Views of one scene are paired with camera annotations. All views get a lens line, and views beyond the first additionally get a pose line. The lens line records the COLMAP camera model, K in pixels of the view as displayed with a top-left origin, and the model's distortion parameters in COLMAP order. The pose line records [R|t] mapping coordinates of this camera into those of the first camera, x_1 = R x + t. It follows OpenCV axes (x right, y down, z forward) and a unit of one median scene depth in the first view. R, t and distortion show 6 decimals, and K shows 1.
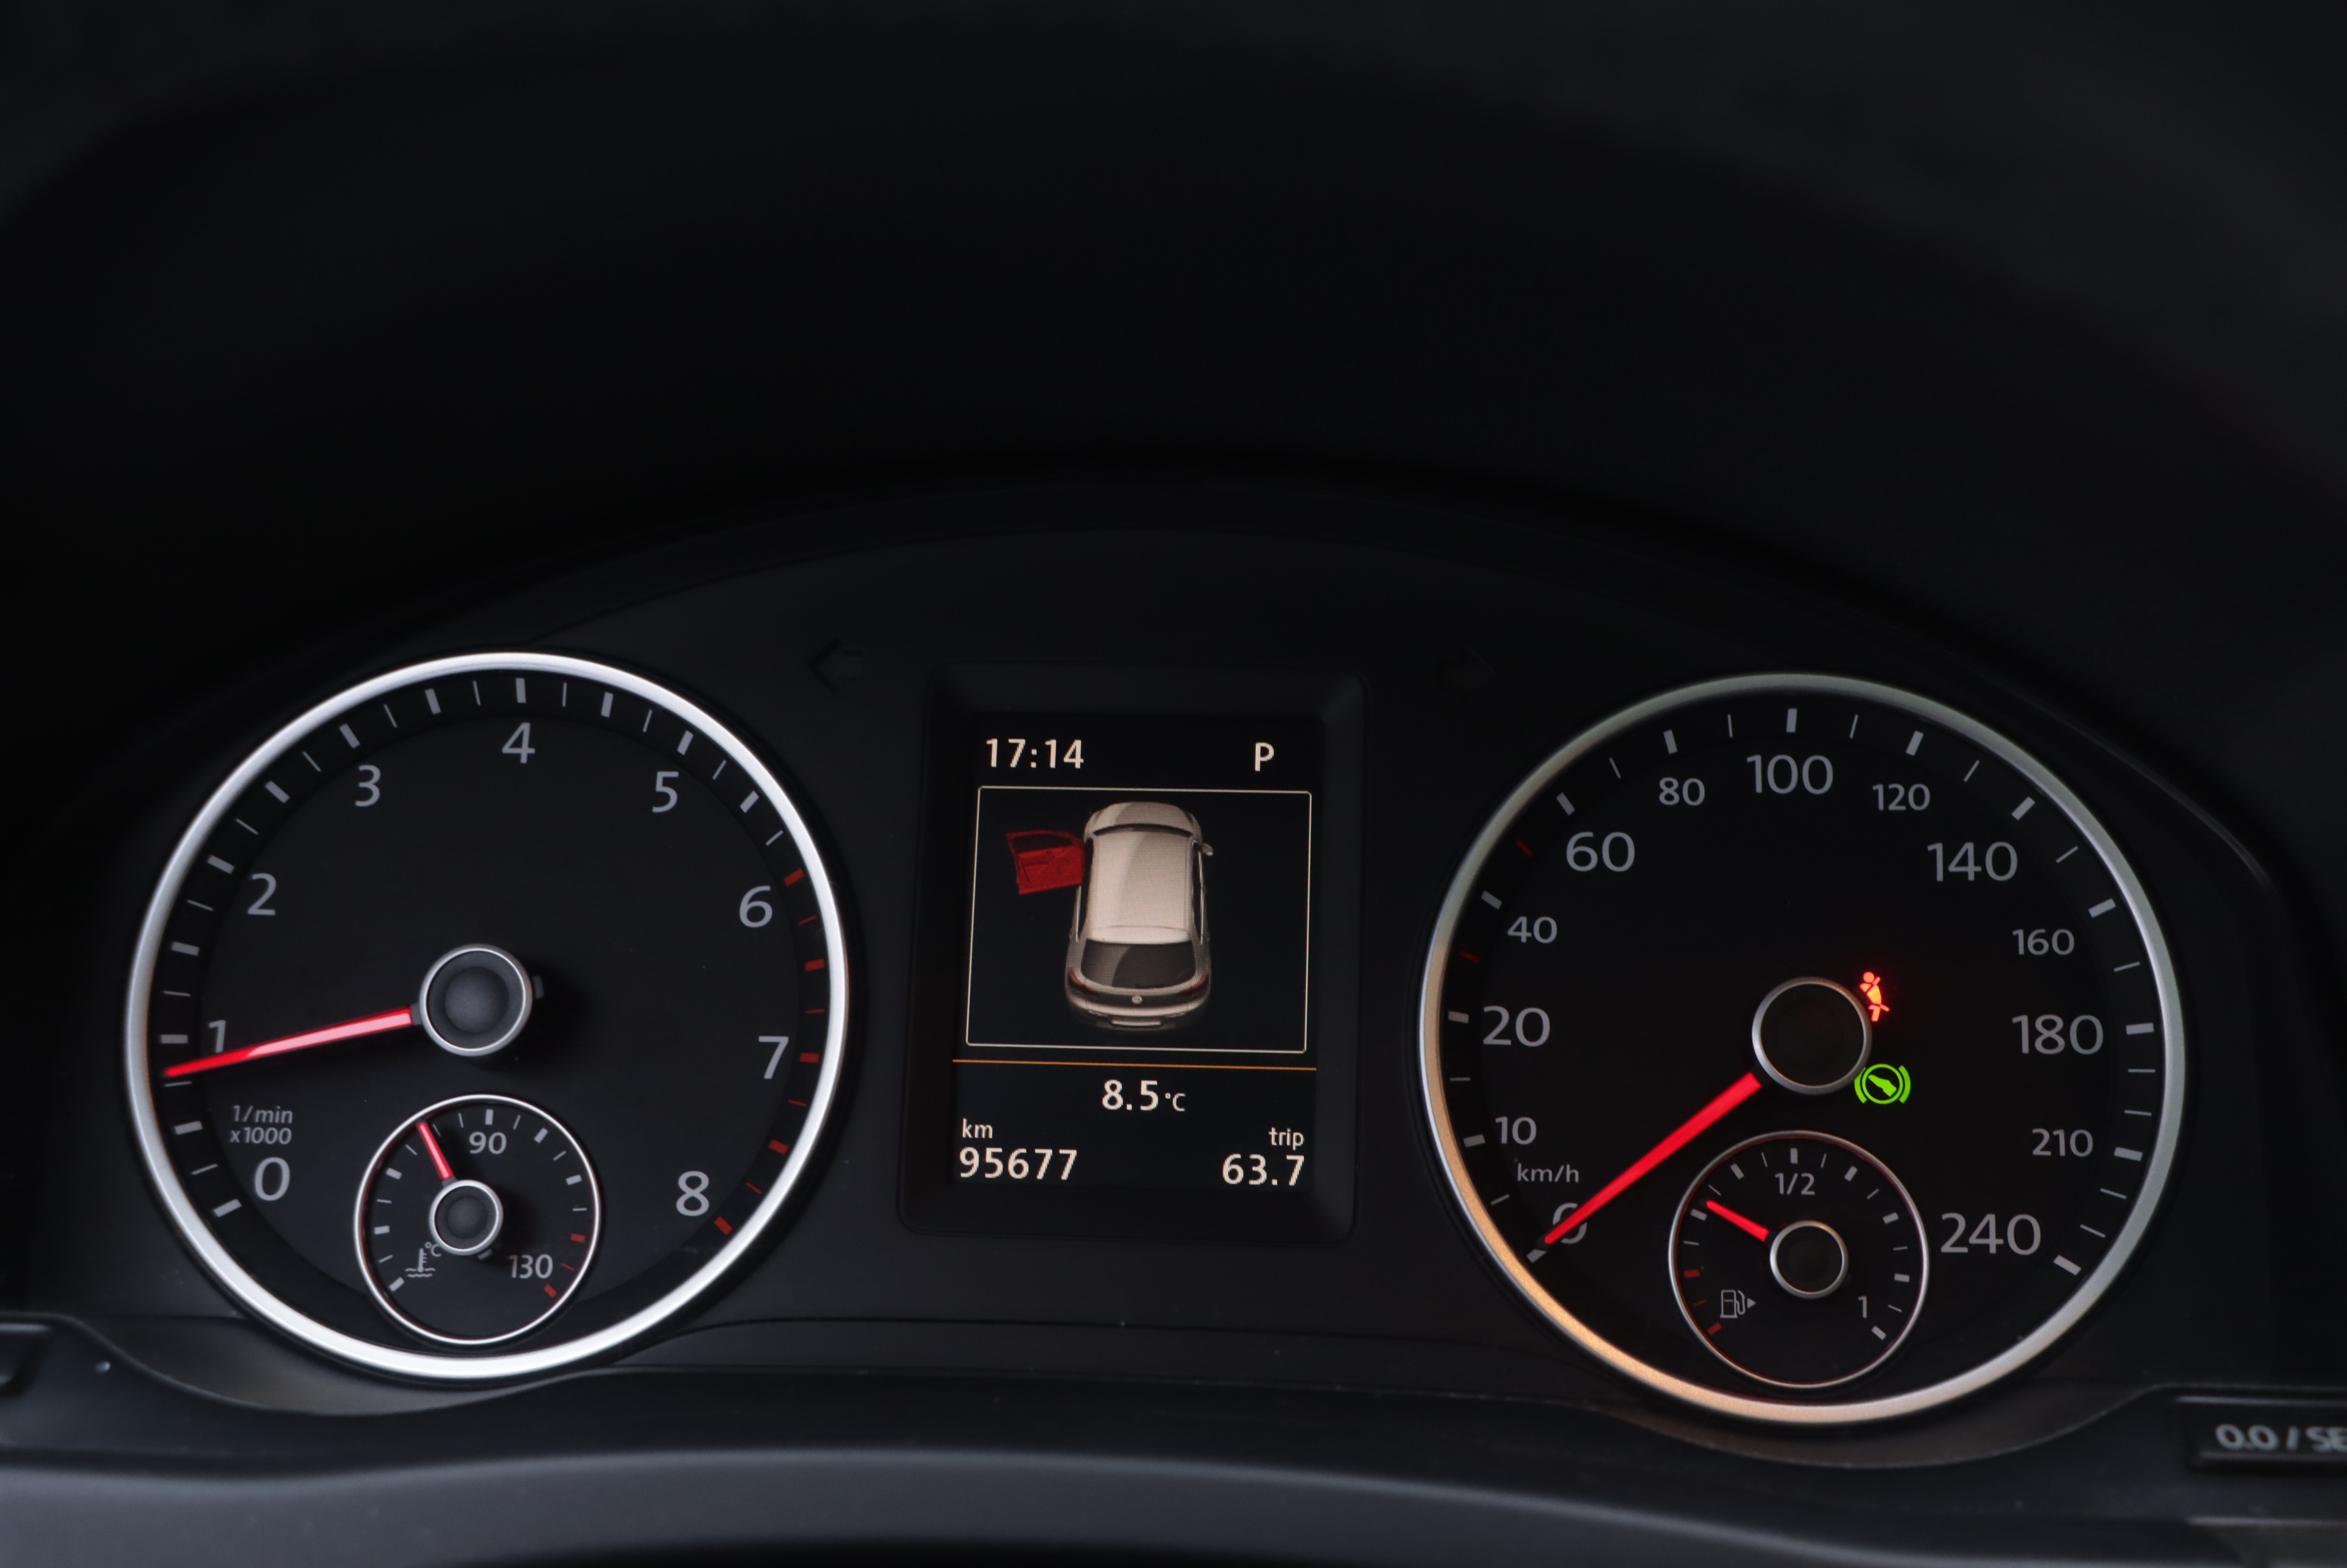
lens RADIAL K [[3029.5, 0, 1182.4], [0, 3029.5, 792.1], [0, 0, 1]] dist [-0.035976, 0.000000]
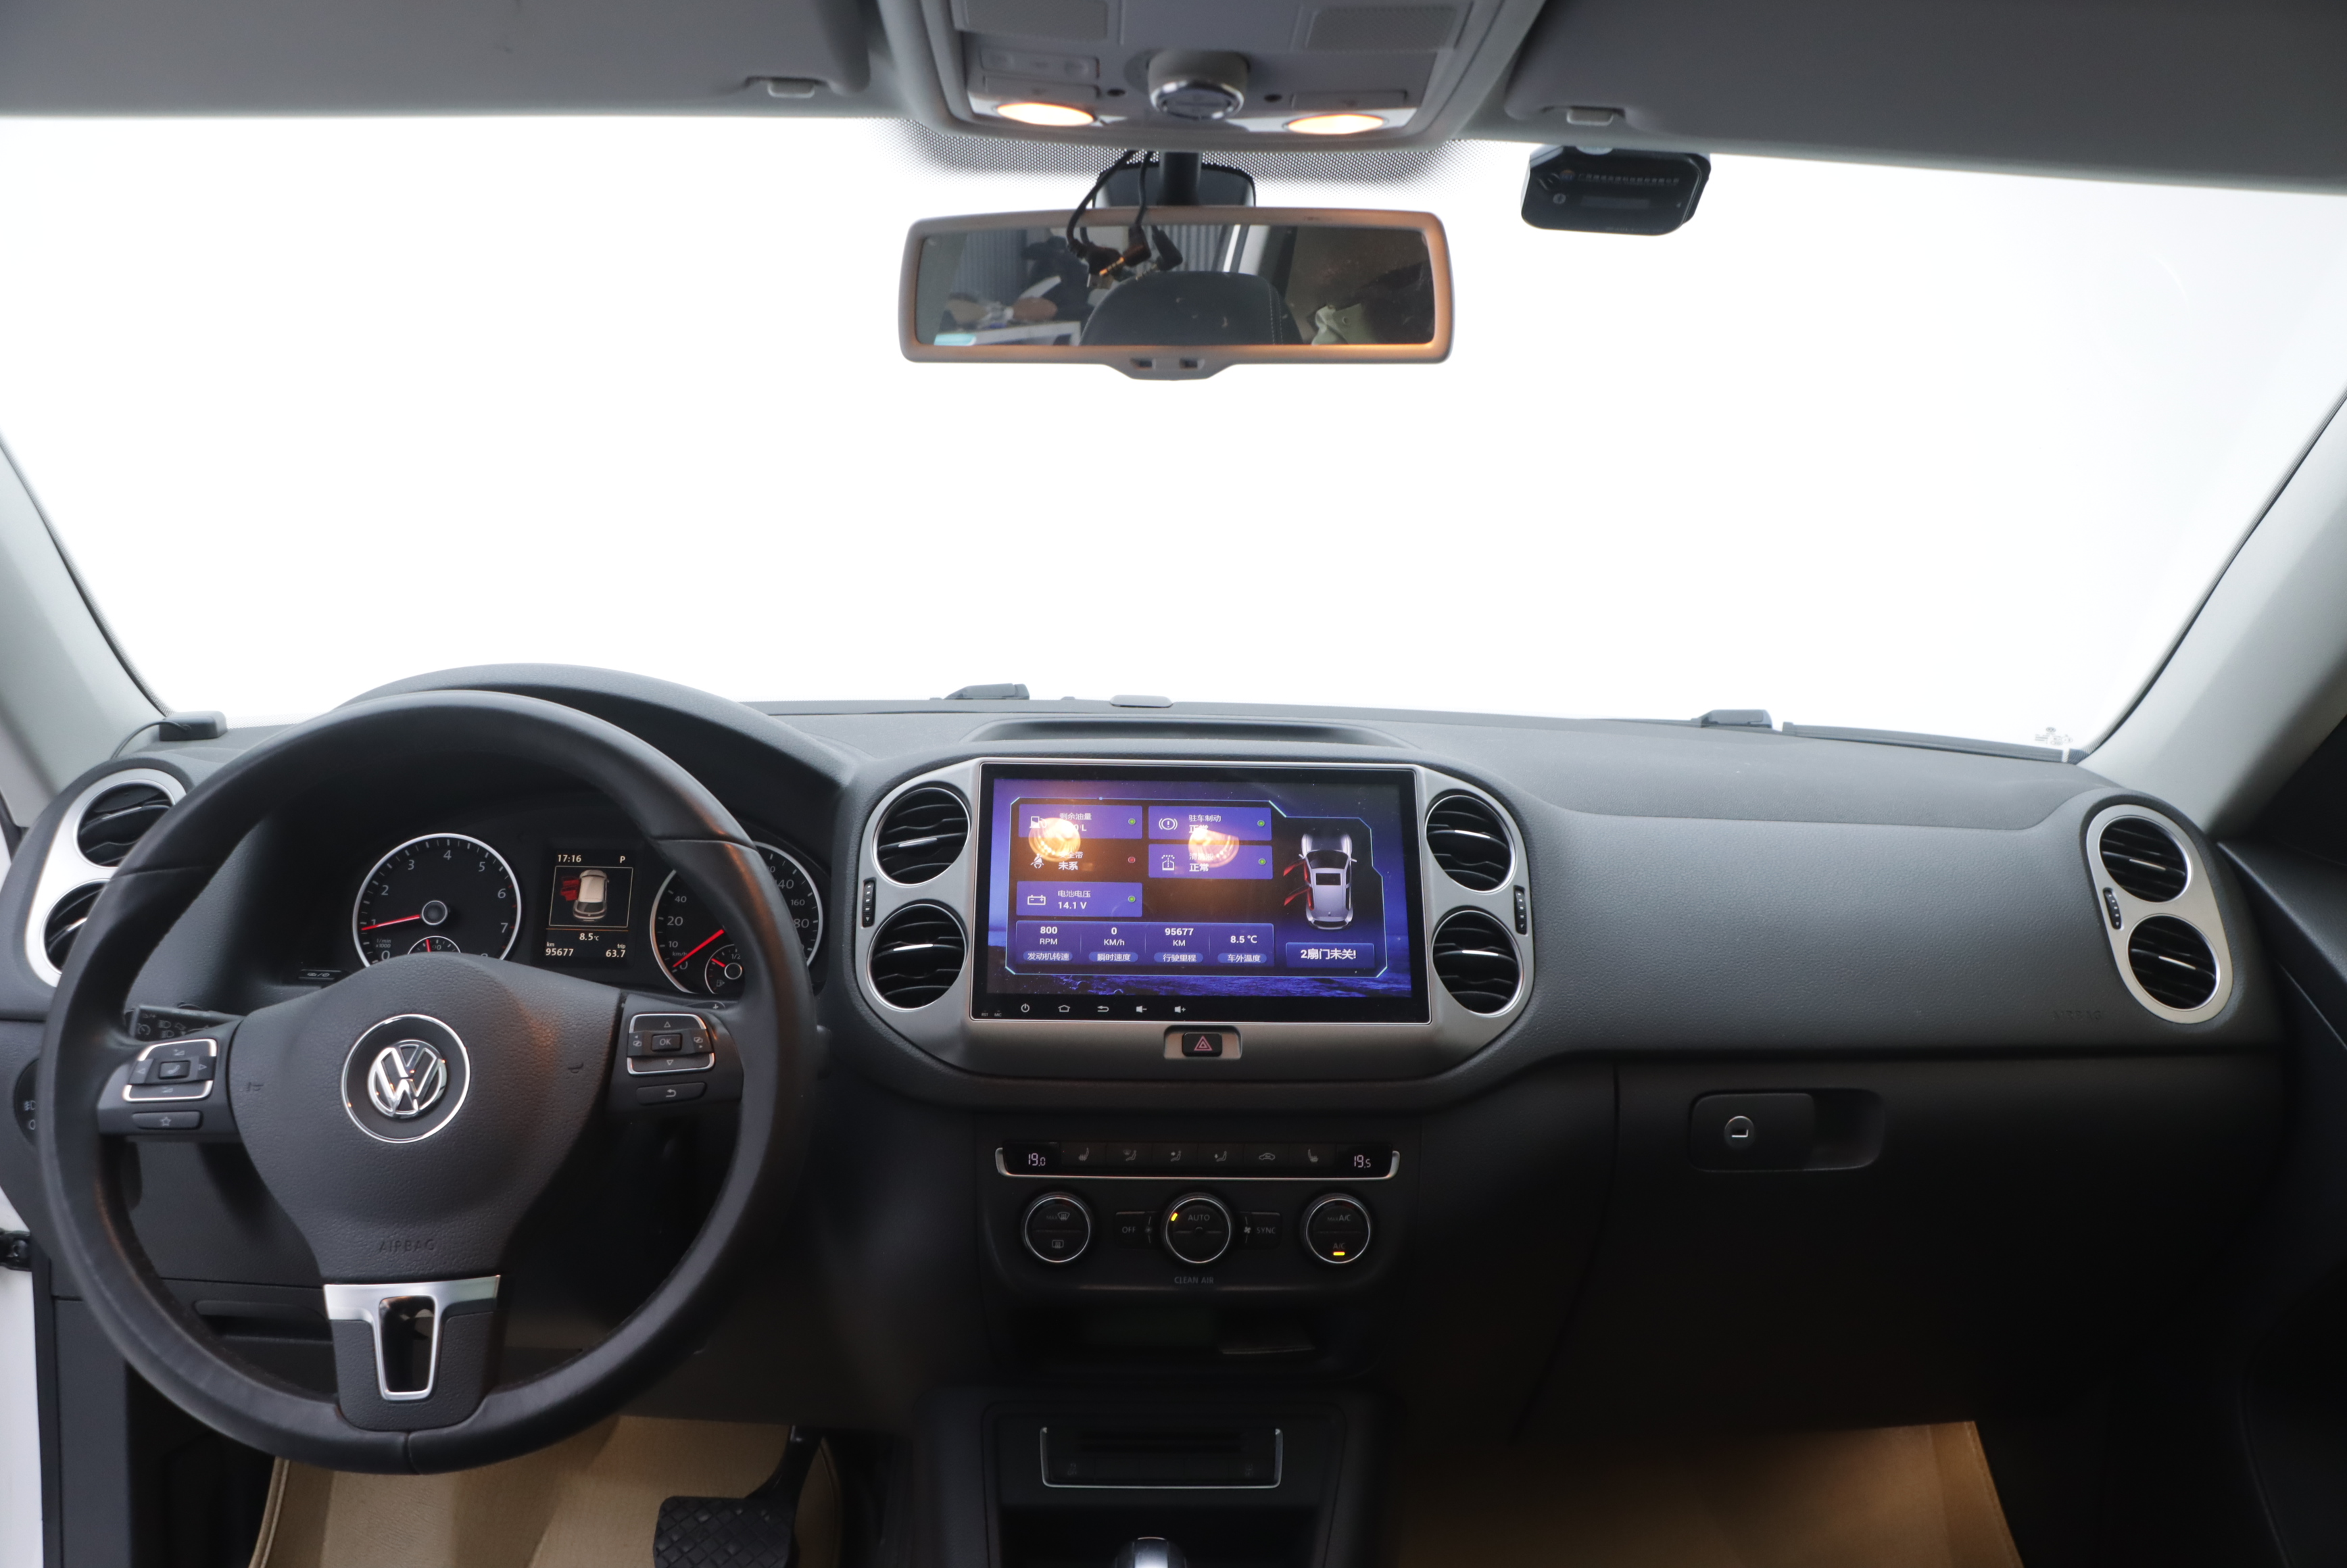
lens RADIAL K [[1988.4, 0, 1166.7], [0, 1988.4, 816.0], [0, 0, 1]] dist [-0.154835, 0.108227]
pose [[0.995096, 0.009741, 0.098430, 0.522557], [-0.001142, 0.996204, -0.087046, 0.169266], [-0.098904, 0.086506, 0.991330, -1.842483]]
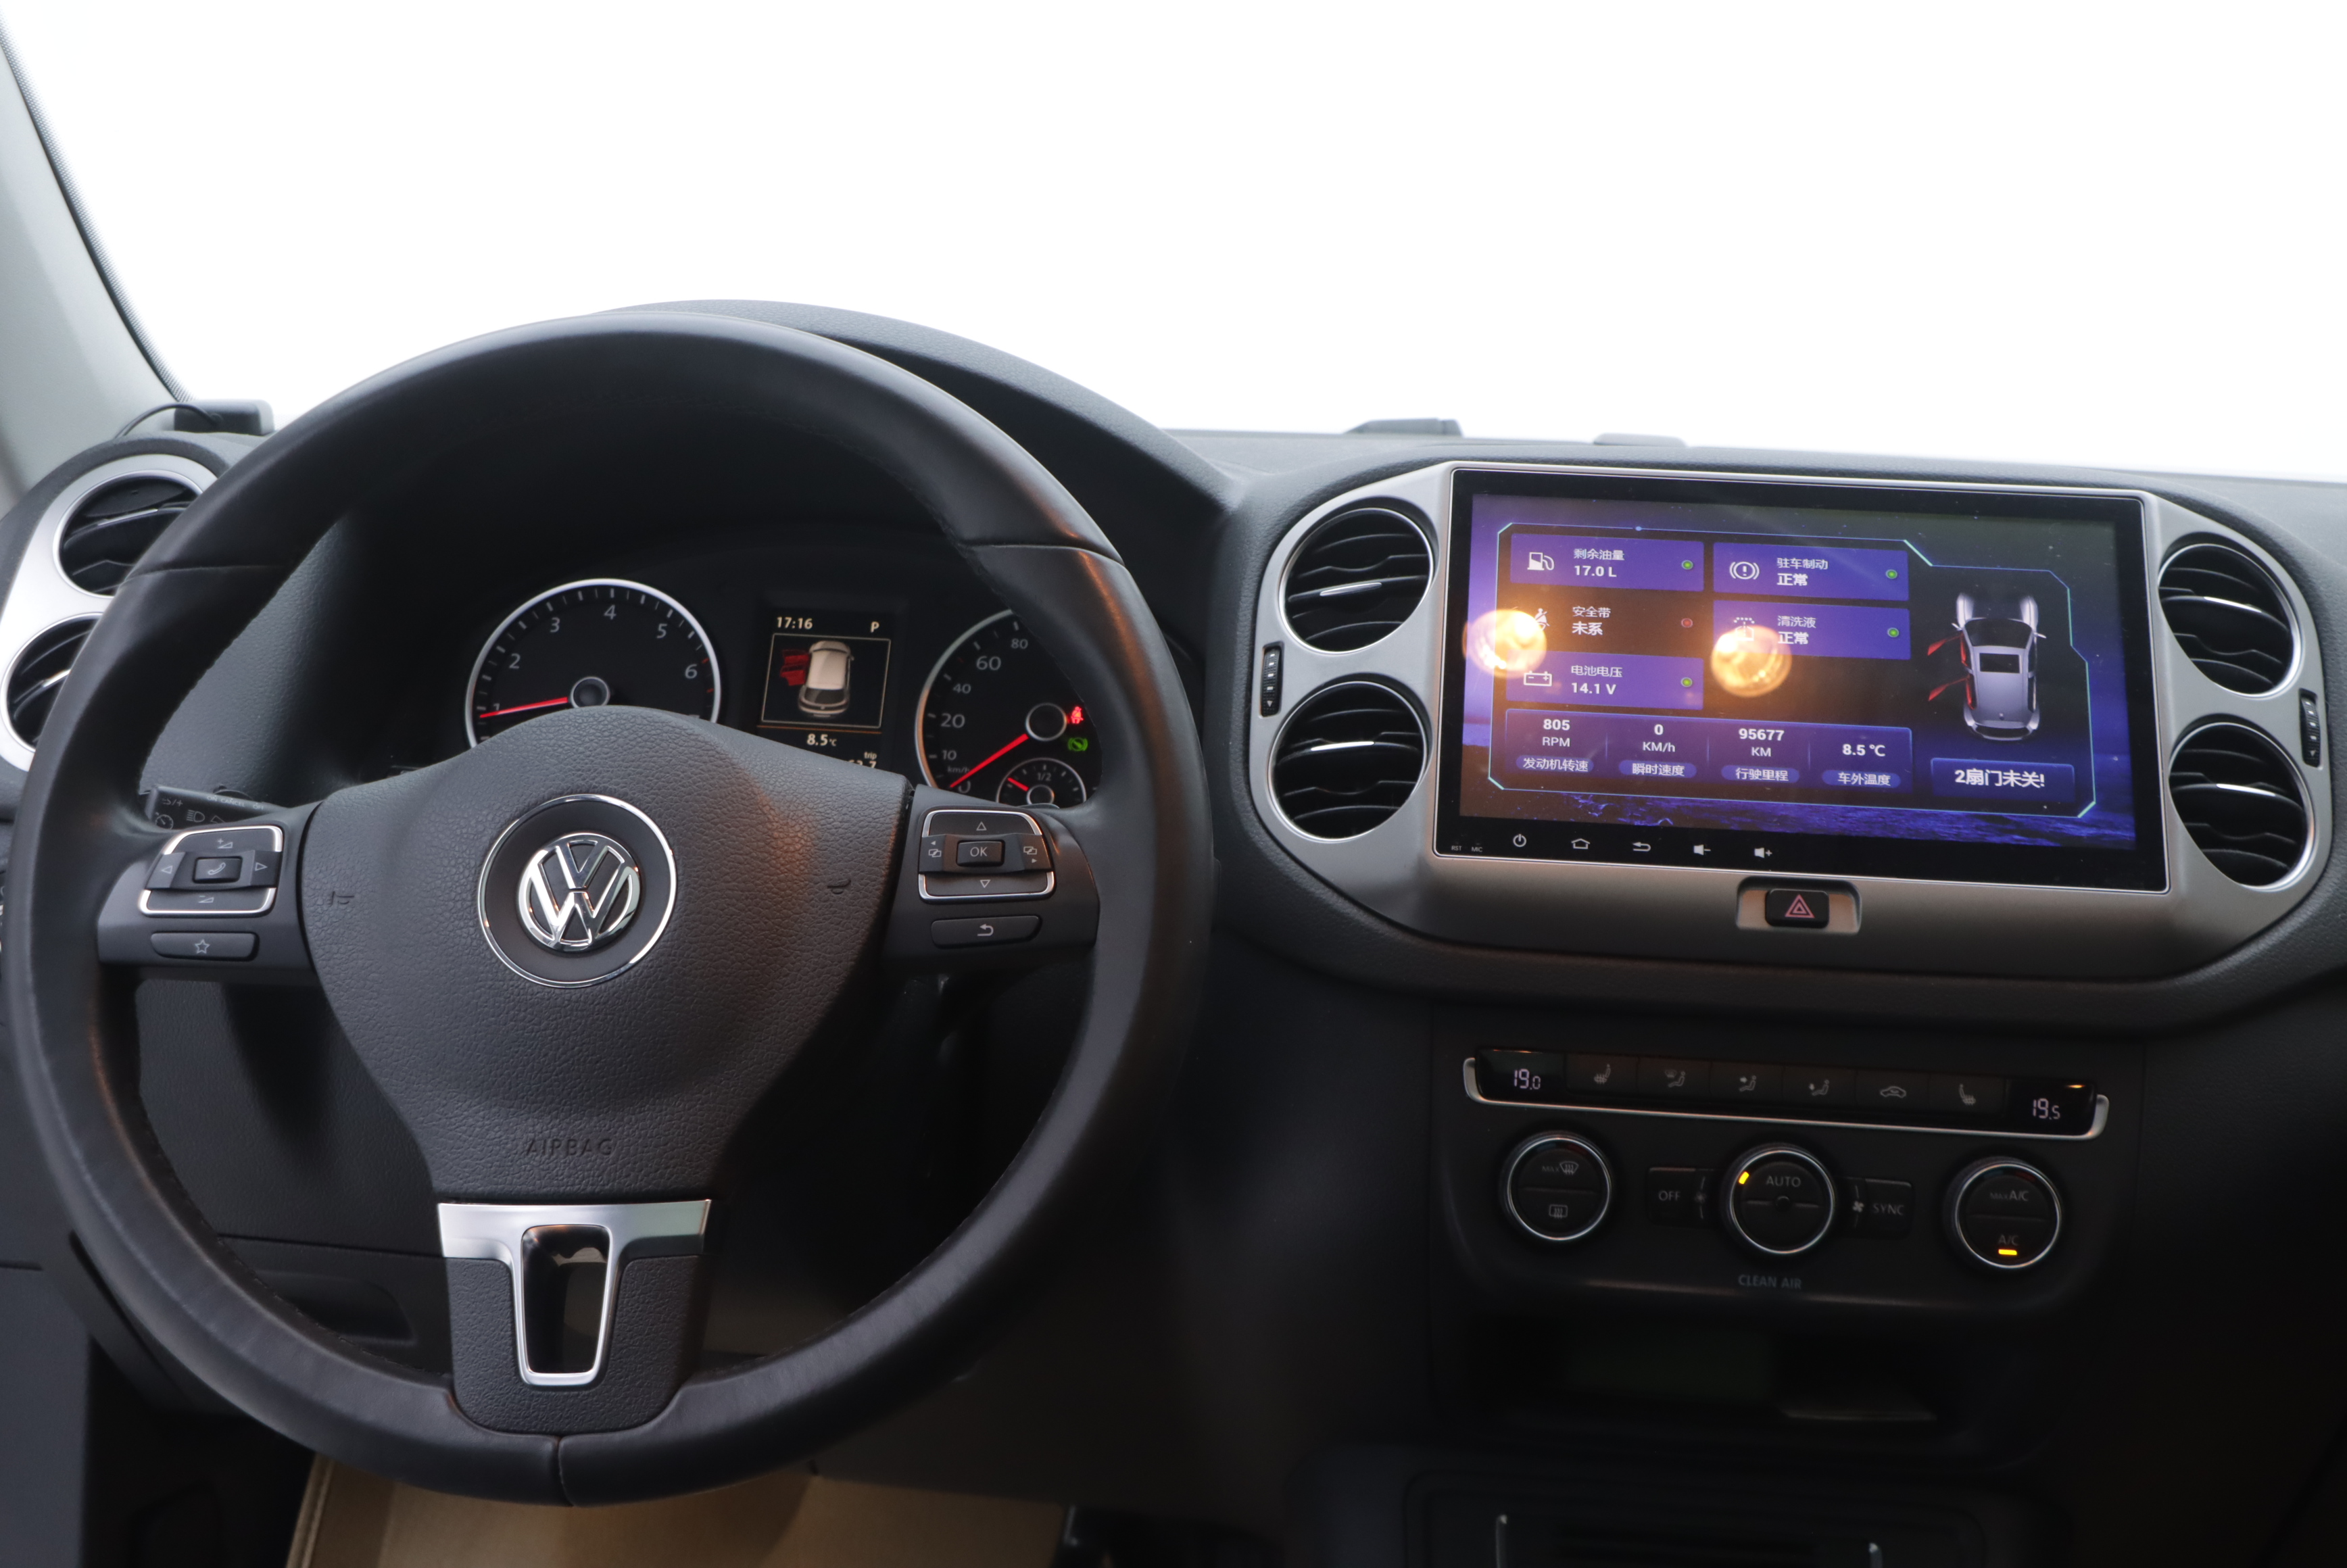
lens RADIAL K [[2858.7, 0, 1190.1], [0, 2858.7, 798.0], [0, 0, 1]] dist [-0.012812, 0.000000]
pose [[0.998857, 0.045161, -0.015630, 0.372578], [-0.046136, 0.996554, -0.068937, 0.319886], [0.012463, 0.069580, 0.997499, -1.649117]]
